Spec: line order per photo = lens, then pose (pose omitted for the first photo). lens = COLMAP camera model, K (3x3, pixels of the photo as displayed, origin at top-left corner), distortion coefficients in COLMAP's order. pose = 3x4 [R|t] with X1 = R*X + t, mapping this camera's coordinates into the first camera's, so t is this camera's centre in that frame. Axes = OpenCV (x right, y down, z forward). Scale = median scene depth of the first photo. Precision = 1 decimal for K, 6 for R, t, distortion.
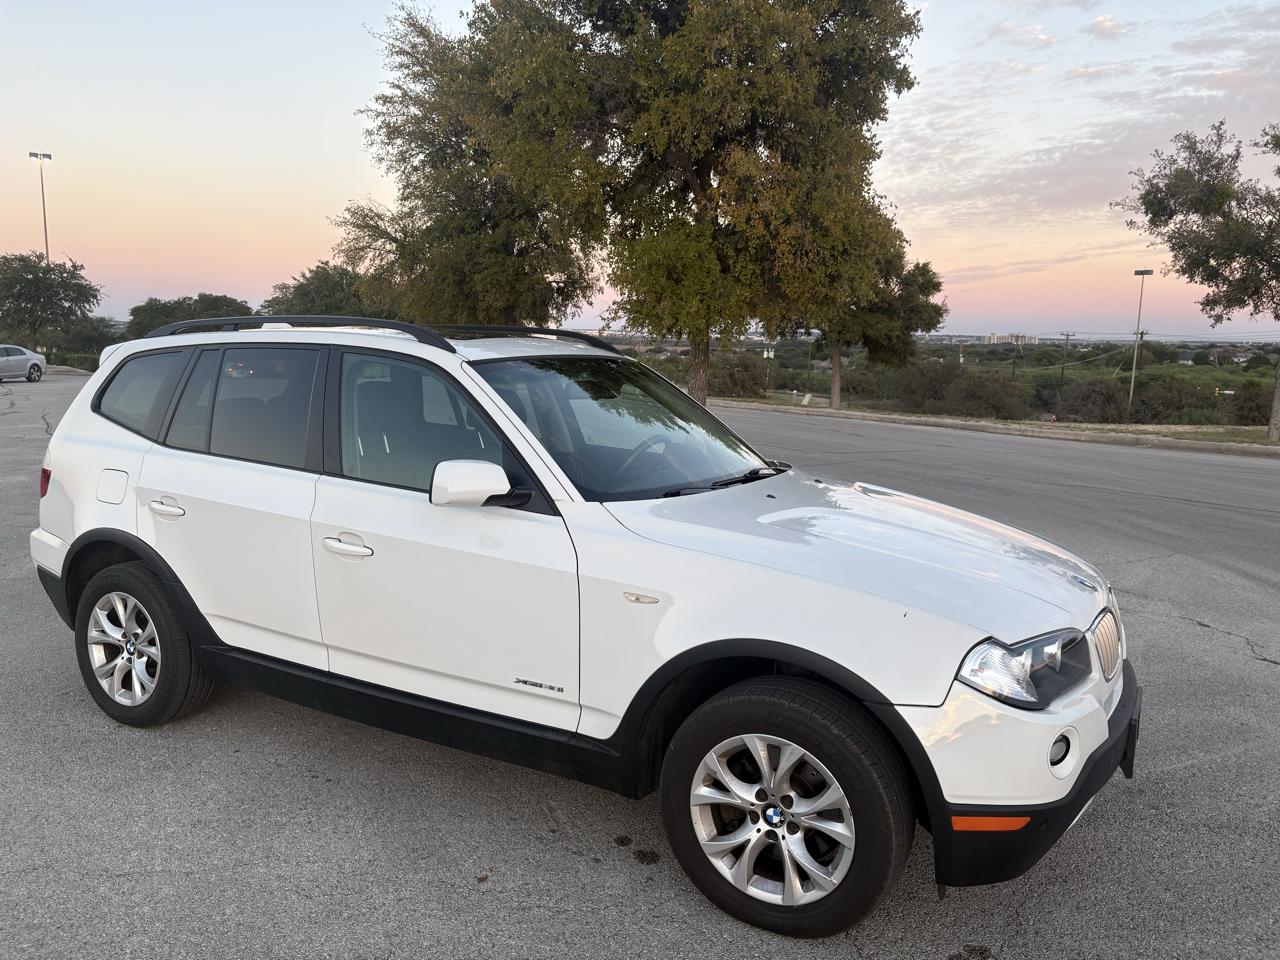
lens RADIAL K [[974.5, 0, 631.2], [0, 974.5, 484.6], [0, 0, 1]] dist [0.041390, -0.044597]
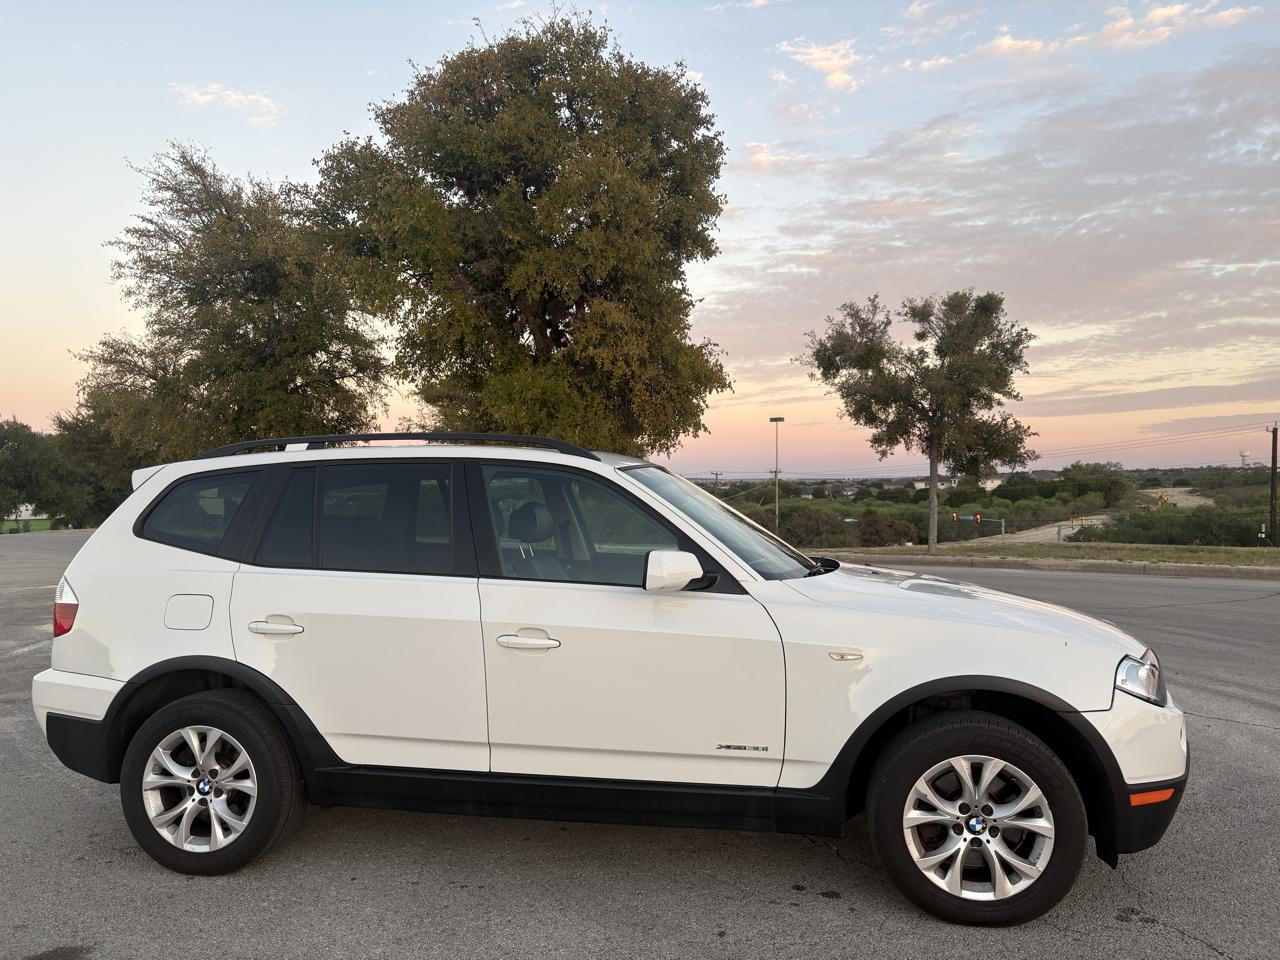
lens RADIAL K [[974.5, 0, 635.6], [0, 974.5, 481.7], [0, 0, 1]] dist [0.041390, -0.044597]
pose [[0.942745, -0.019833, 0.332925, -0.510120], [0.069021, 0.988222, -0.136578, 0.042613], [-0.326295, 0.151737, 0.933010, -0.048816]]
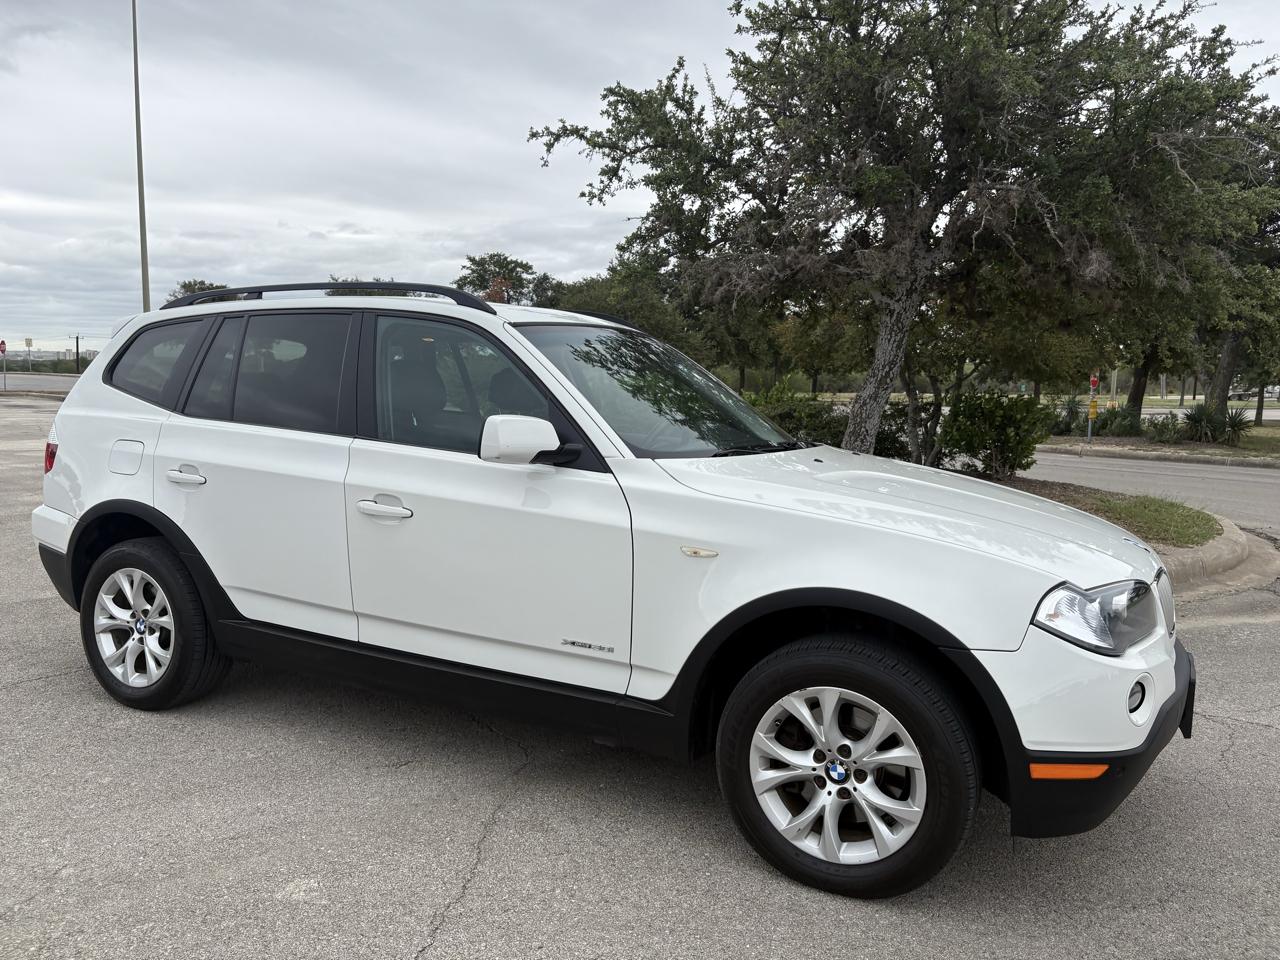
lens RADIAL K [[974.5, 0, 634.8], [0, 974.5, 484.5], [0, 0, 1]] dist [0.041390, -0.044597]
pose [[0.999270, 0.008805, 0.037168, -0.074906], [-0.007501, 0.999357, -0.035067, 0.068904], [-0.037453, 0.034762, 0.998694, 0.019449]]
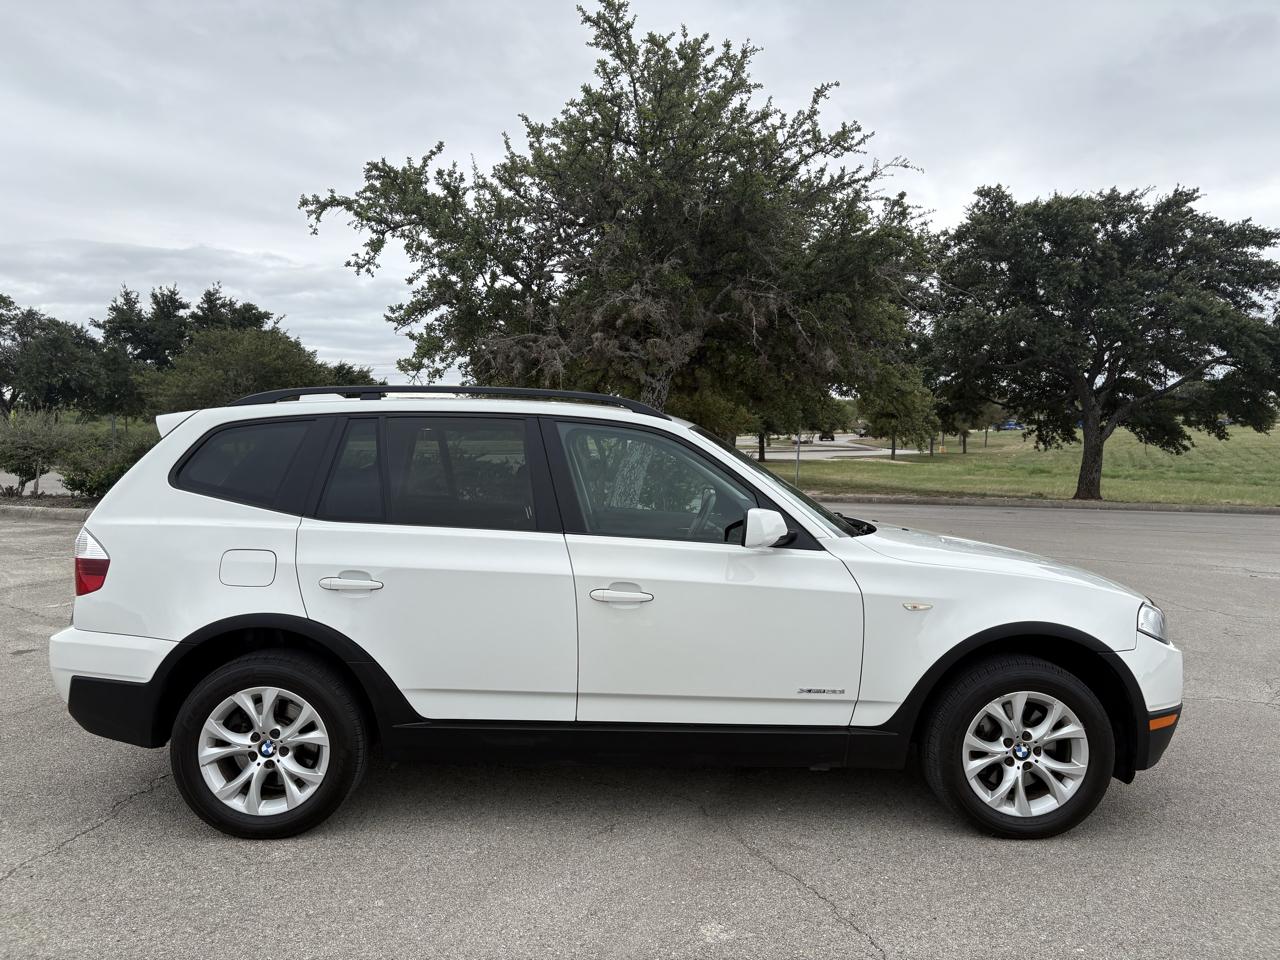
lens RADIAL K [[974.5, 0, 642.5], [0, 974.5, 474.9], [0, 0, 1]] dist [0.041390, -0.044597]
pose [[0.854668, -0.021885, 0.518714, -0.803399], [0.070949, 0.994661, -0.074934, 0.011628], [-0.514305, 0.100846, 0.851658, 0.044317]]
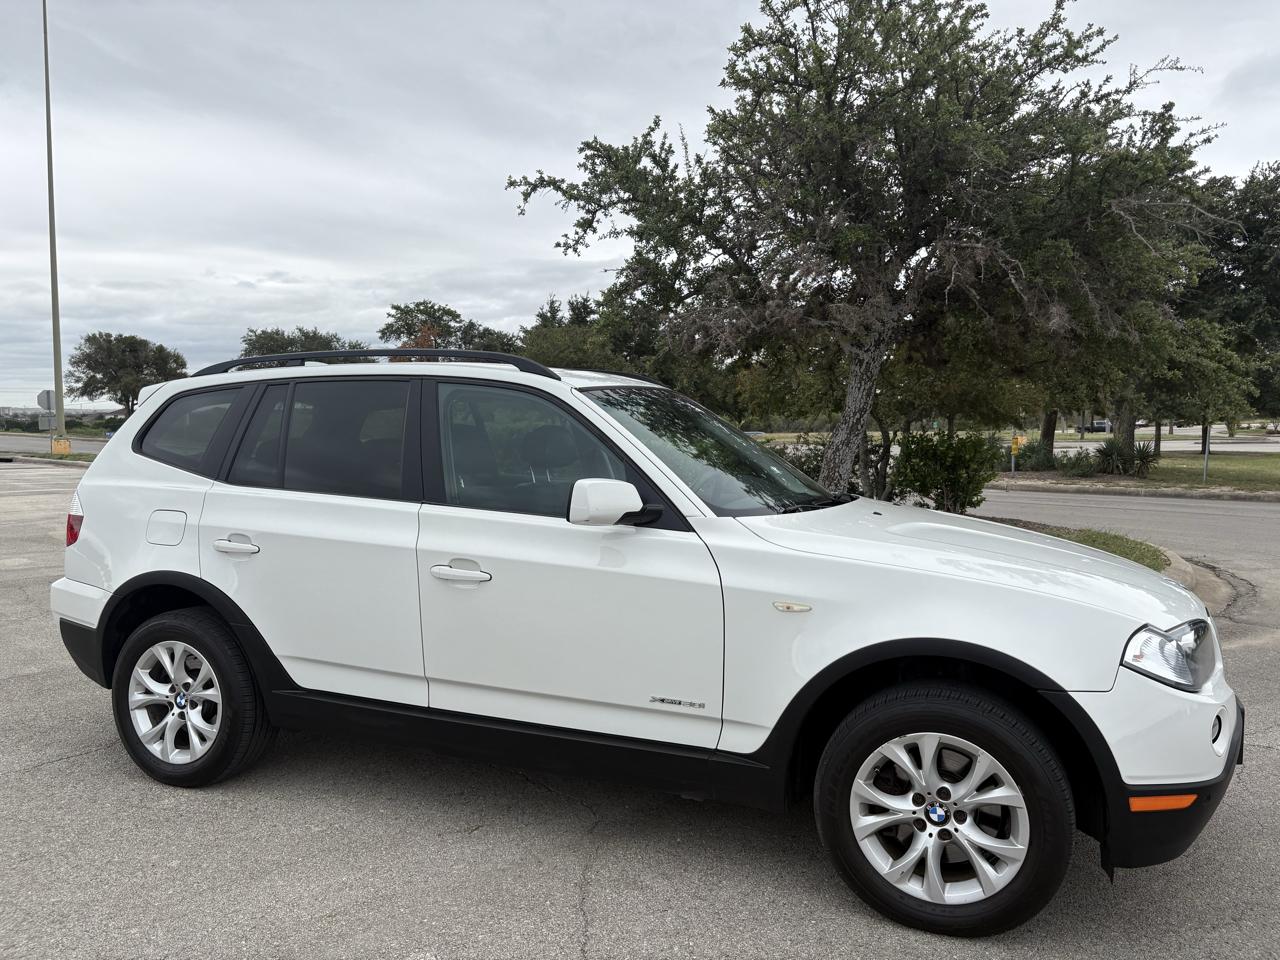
lens RADIAL K [[974.5, 0, 642.9], [0, 974.5, 481.0], [0, 0, 1]] dist [0.041390, -0.044597]
pose [[0.992125, -0.014249, 0.124438, -0.220650], [0.024545, 0.996363, -0.081603, 0.053535], [-0.122823, 0.084015, 0.988866, 0.000163]]
